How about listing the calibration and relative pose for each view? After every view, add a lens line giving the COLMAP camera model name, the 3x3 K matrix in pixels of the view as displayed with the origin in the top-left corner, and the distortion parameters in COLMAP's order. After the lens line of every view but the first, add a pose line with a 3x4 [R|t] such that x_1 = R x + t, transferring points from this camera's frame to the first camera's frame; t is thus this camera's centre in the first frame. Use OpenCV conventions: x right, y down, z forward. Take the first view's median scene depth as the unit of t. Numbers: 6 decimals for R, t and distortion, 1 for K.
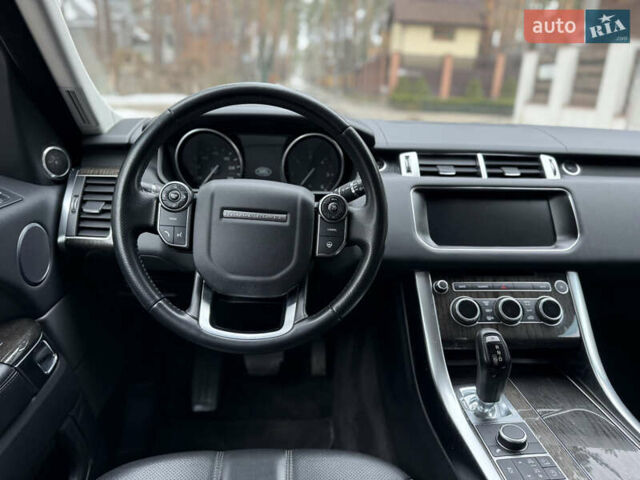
lens RADIAL K [[450.8, 0, 318.5], [0, 450.8, 237.0], [0, 0, 1]] dist [0.009666, -0.005013]
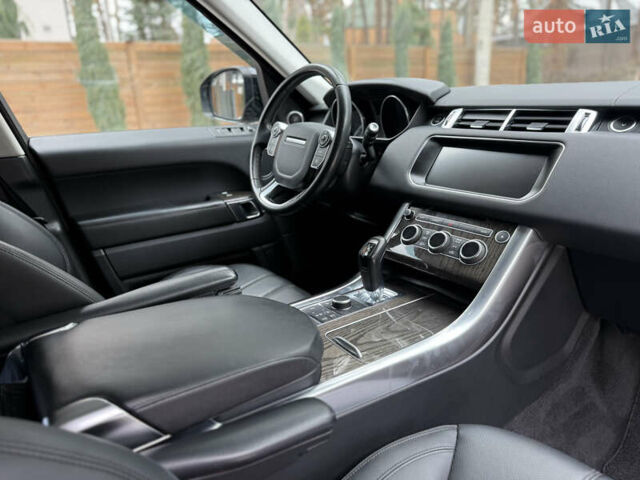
lens RADIAL K [[450.8, 0, 318.5], [0, 450.8, 237.0], [0, 0, 1]] dist [0.009666, -0.005013]
pose [[0.530291, 0.207094, -0.822134, 1.137273], [-0.200185, 0.972874, 0.115942, 0.075215], [0.823843, 0.103096, 0.557363, 0.107693]]
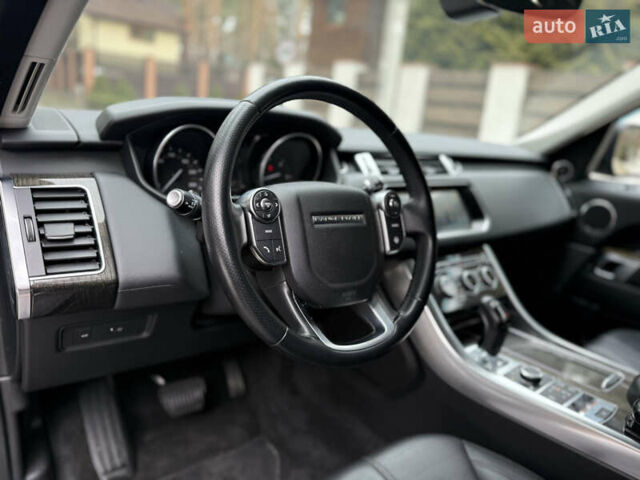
lens RADIAL K [[457.3, 0, 320.0], [0, 457.3, 240.0], [0, 0, 1]] dist [0.002848, -0.003259]
pose [[0.822926, -0.105530, 0.558262, -0.567973], [0.110355, 0.993574, 0.025146, -0.025195], [-0.557328, 0.040914, 0.829284, 0.185160]]
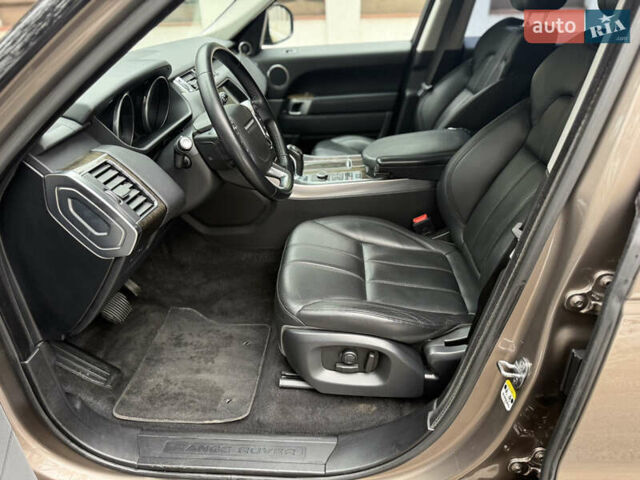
lens RADIAL K [[450.8, 0, 318.5], [0, 450.8, 237.0], [0, 0, 1]] dist [0.009666, -0.005013]
pose [[0.138574, -0.516713, 0.844870, -1.381204], [0.353006, 0.822837, 0.445339, -0.285958], [-0.925302, 0.236532, 0.296426, 0.294662]]
